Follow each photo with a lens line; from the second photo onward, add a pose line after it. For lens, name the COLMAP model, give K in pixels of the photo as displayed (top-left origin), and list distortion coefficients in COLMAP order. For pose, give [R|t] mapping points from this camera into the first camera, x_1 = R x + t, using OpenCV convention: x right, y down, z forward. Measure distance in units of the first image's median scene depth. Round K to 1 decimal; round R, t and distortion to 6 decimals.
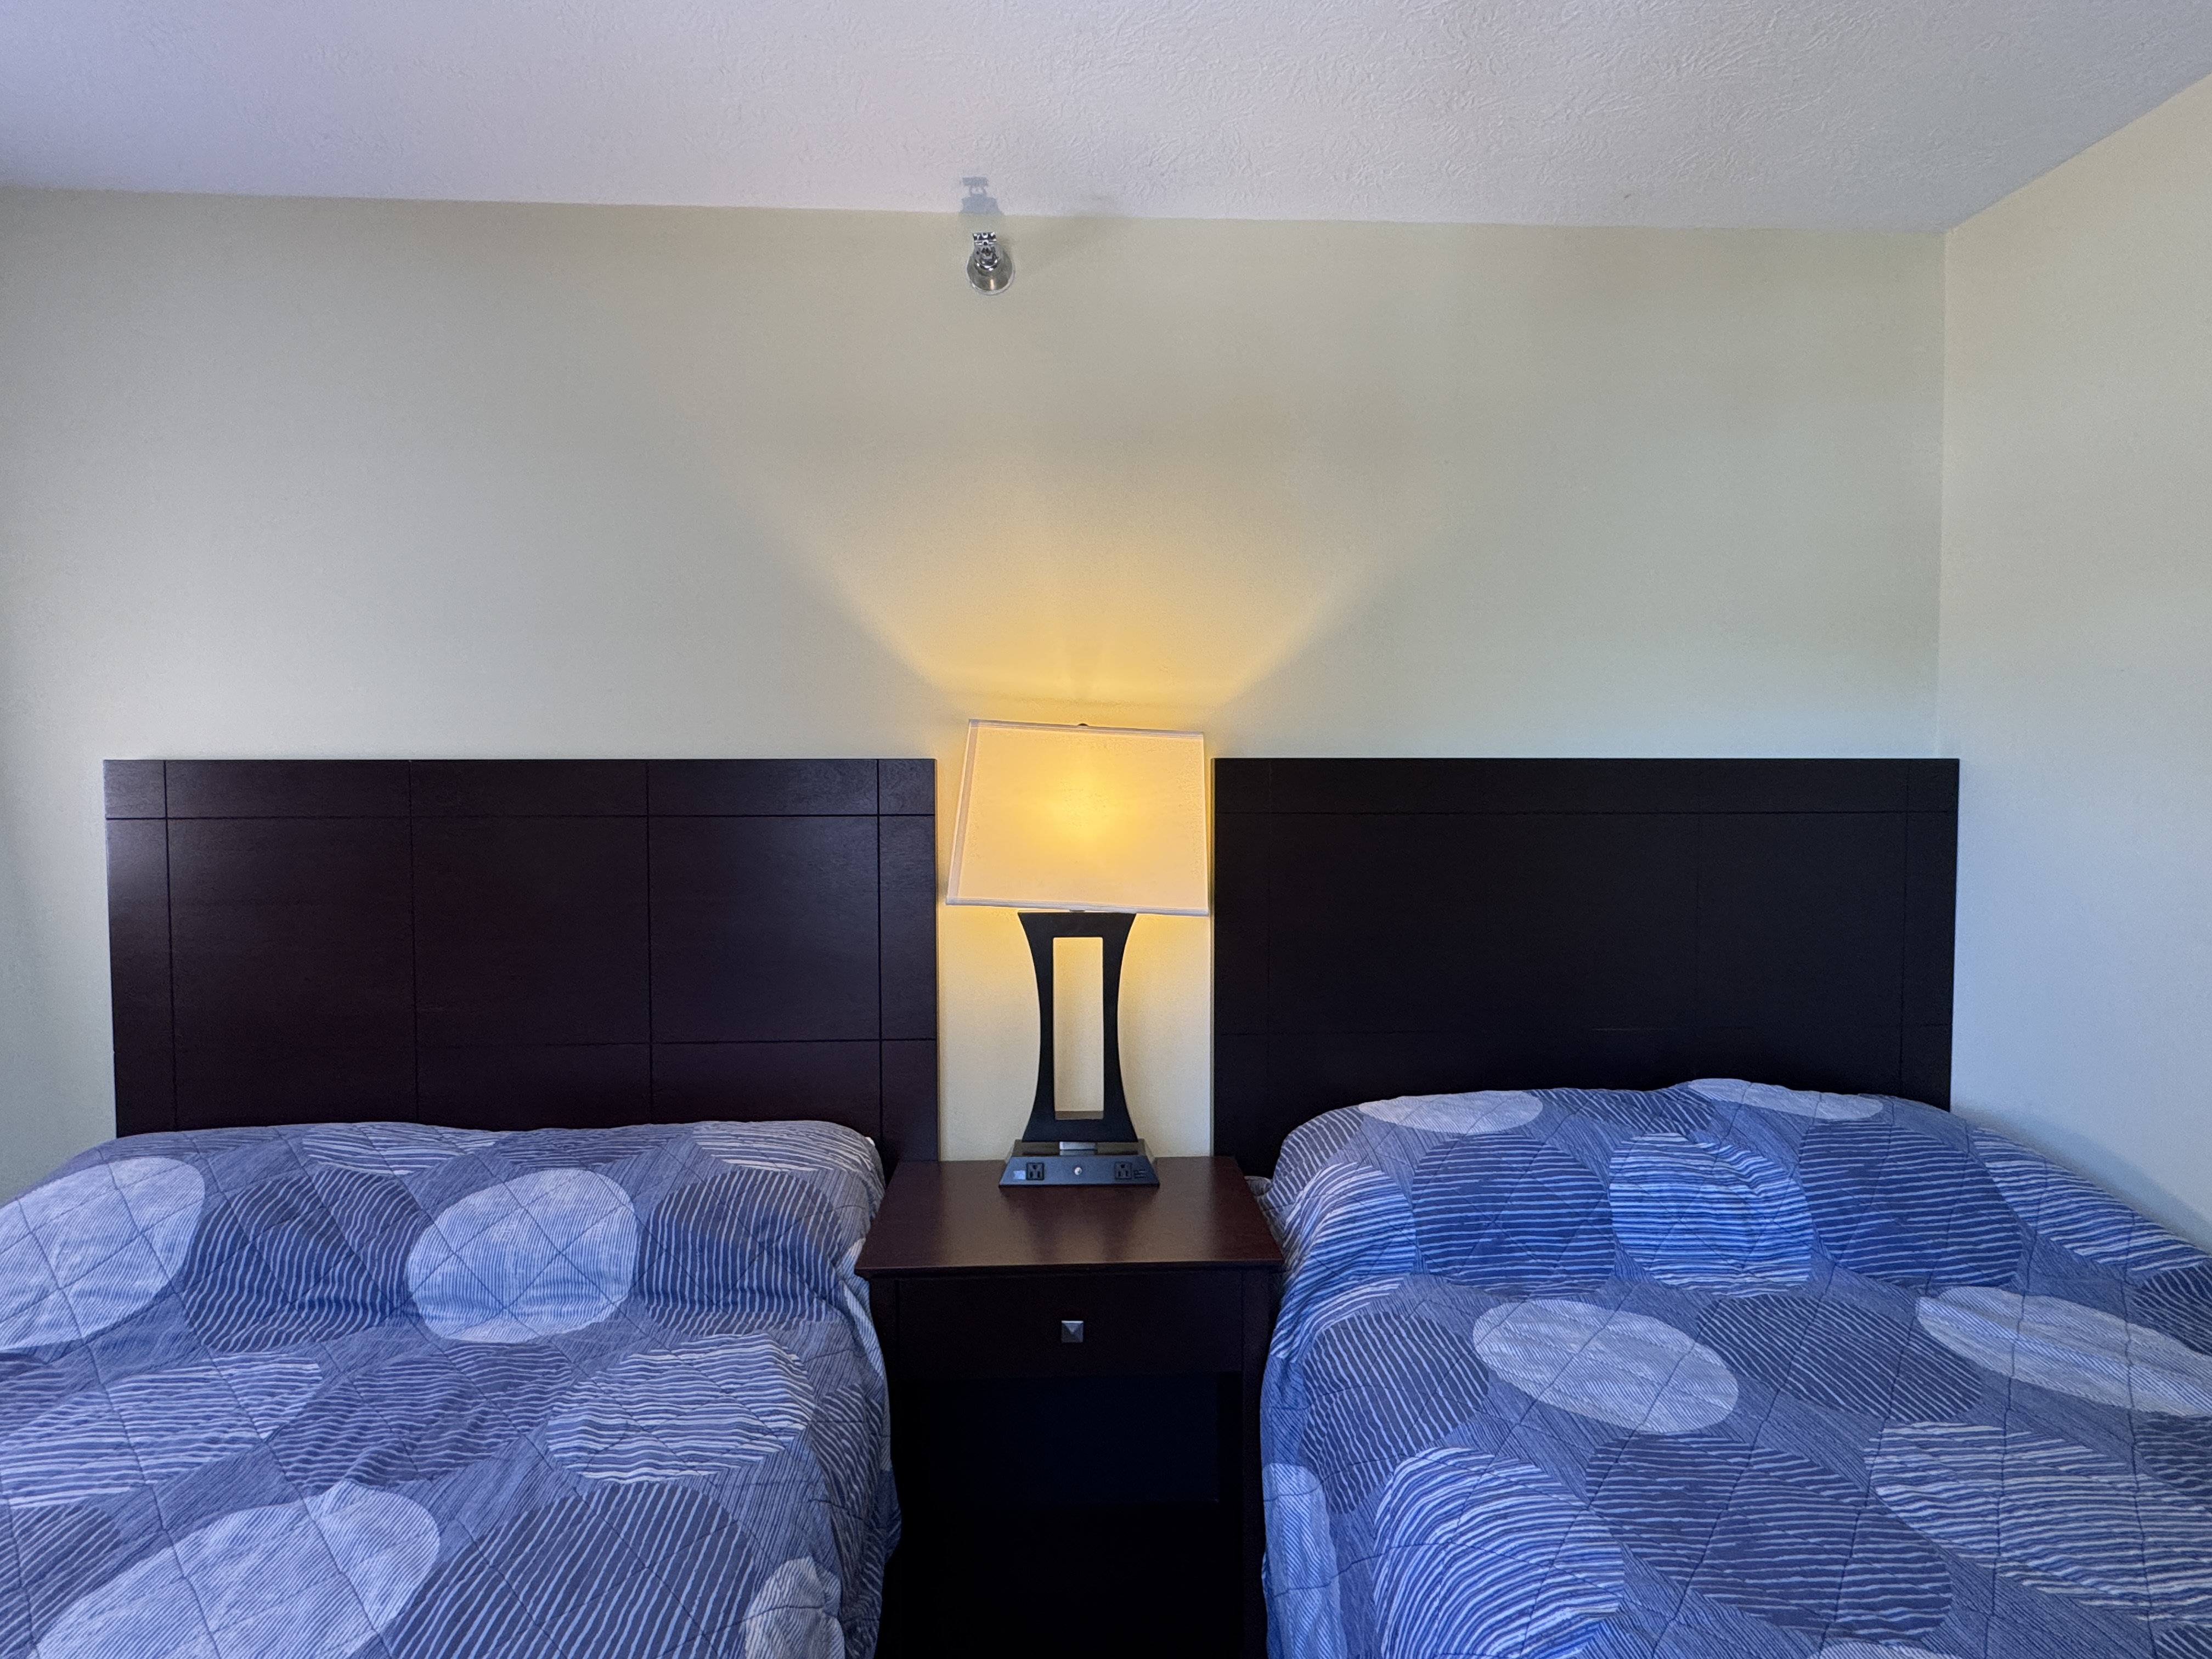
lens RADIAL K [[1118.2, 0, 1208.4], [0, 1118.2, 818.0], [0, 0, 1]] dist [0.002912, -0.002396]
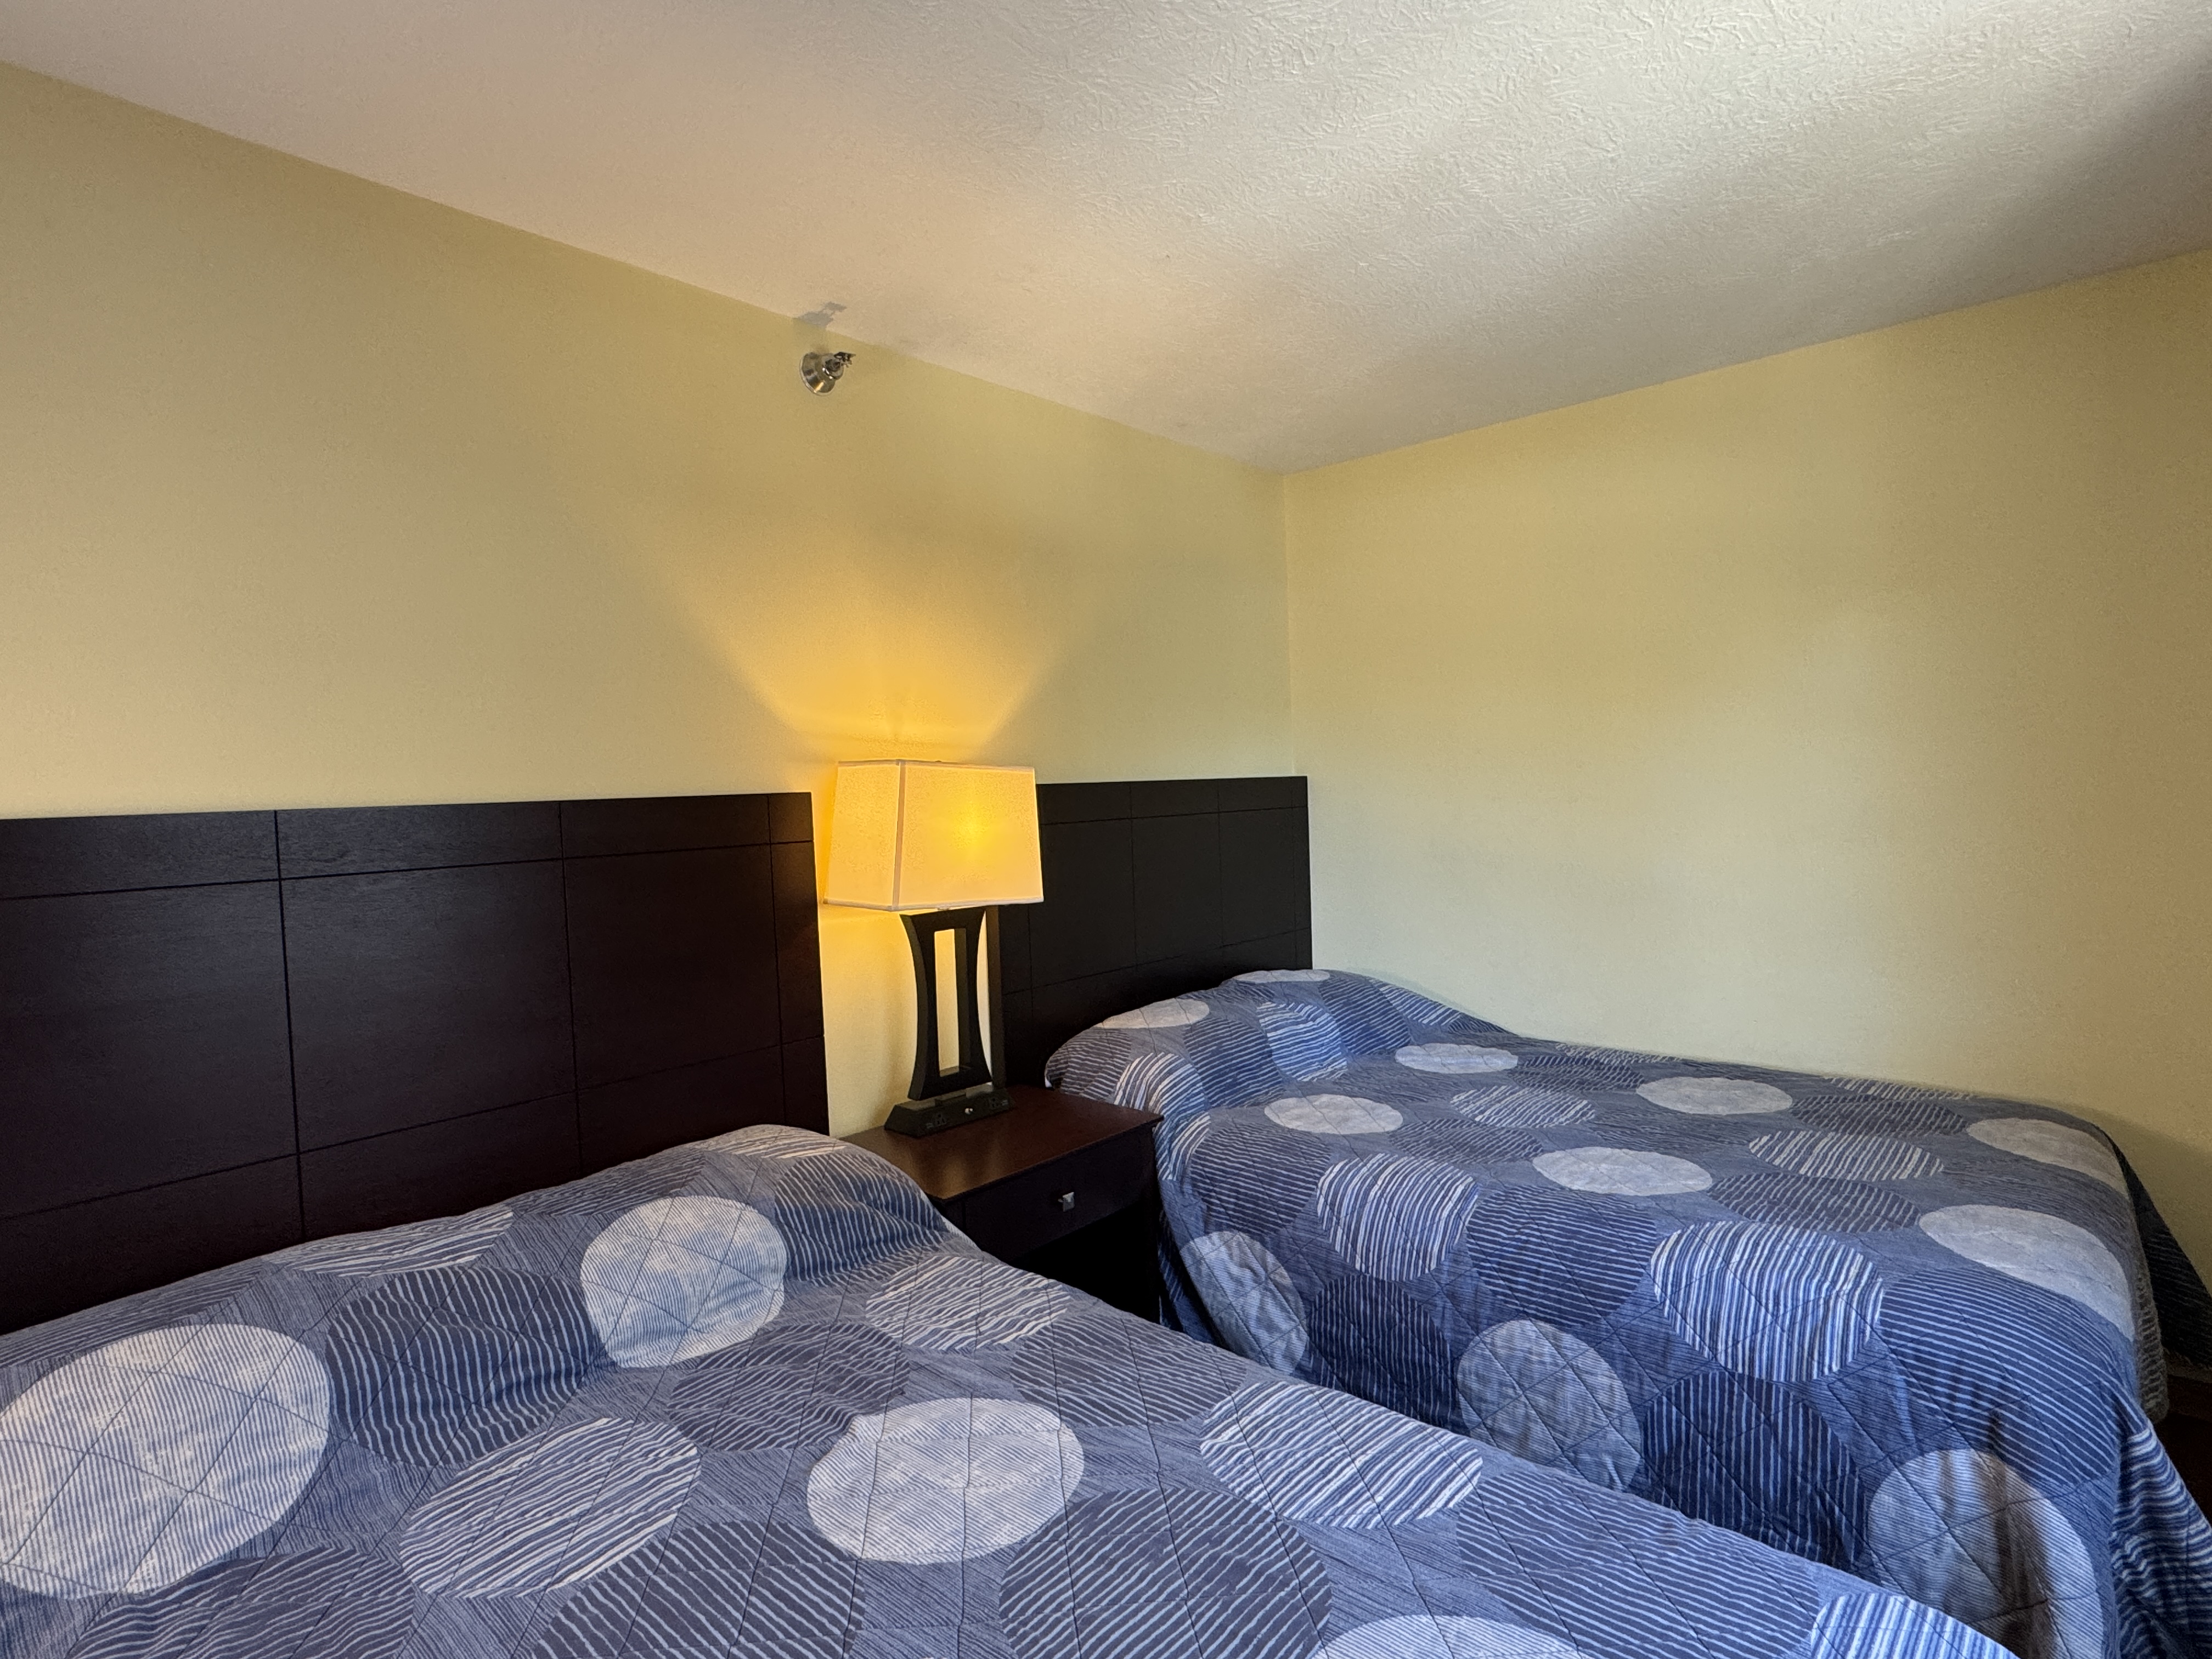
lens RADIAL K [[1118.2, 0, 1104.5], [0, 1118.2, 815.1], [0, 0, 1]] dist [0.002912, -0.002396]
pose [[0.708125, -0.042718, 0.704793, -0.980093], [0.059595, 0.998222, 0.000626, -0.013773], [-0.703567, 0.041559, 0.709412, -0.025915]]
